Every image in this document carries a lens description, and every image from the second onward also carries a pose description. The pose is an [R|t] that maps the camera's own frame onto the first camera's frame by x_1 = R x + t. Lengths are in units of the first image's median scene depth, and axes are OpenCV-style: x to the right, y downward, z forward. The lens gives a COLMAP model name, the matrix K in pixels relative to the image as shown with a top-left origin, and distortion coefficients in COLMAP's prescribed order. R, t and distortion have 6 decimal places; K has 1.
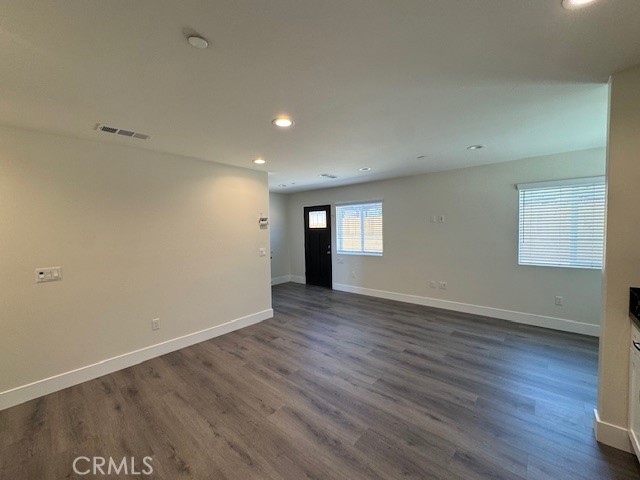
lens RADIAL K [[255.8, 0, 320.0], [0, 255.8, 240.0], [0, 0, 1]] dist [-0.000023, 0.000315]
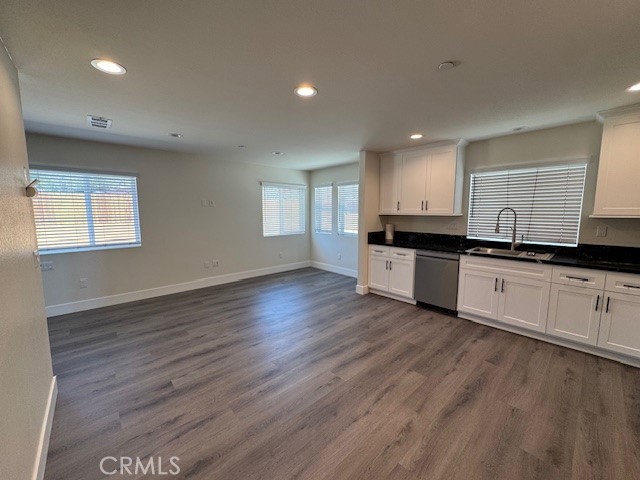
lens RADIAL K [[255.8, 0, 320.0], [0, 255.8, 240.0], [0, 0, 1]] dist [-0.000023, 0.000315]
pose [[0.105107, -0.090022, 0.990378, -0.828256], [0.046003, 0.995268, 0.085584, 0.003134], [-0.993396, 0.036565, 0.108751, 0.648893]]
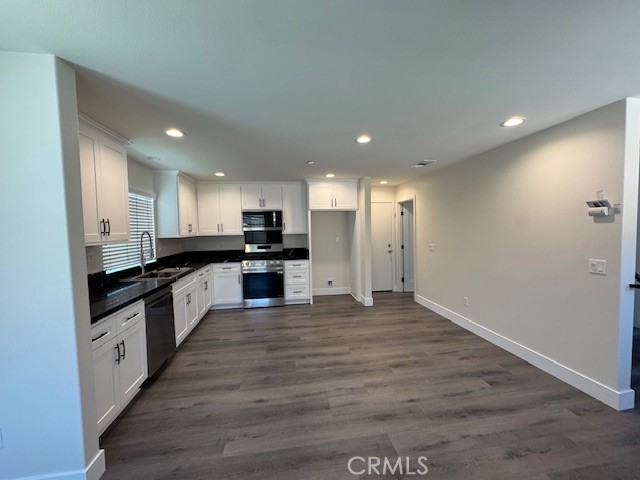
lens RADIAL K [[255.8, 0, 320.0], [0, 255.8, 240.0], [0, 0, 1]] dist [-0.000023, 0.000315]
pose [[-0.636030, 0.068466, -0.768621, 0.716688], [-0.004080, 0.995744, 0.092073, -0.070371], [0.771653, 0.061697, -0.633044, 1.225617]]
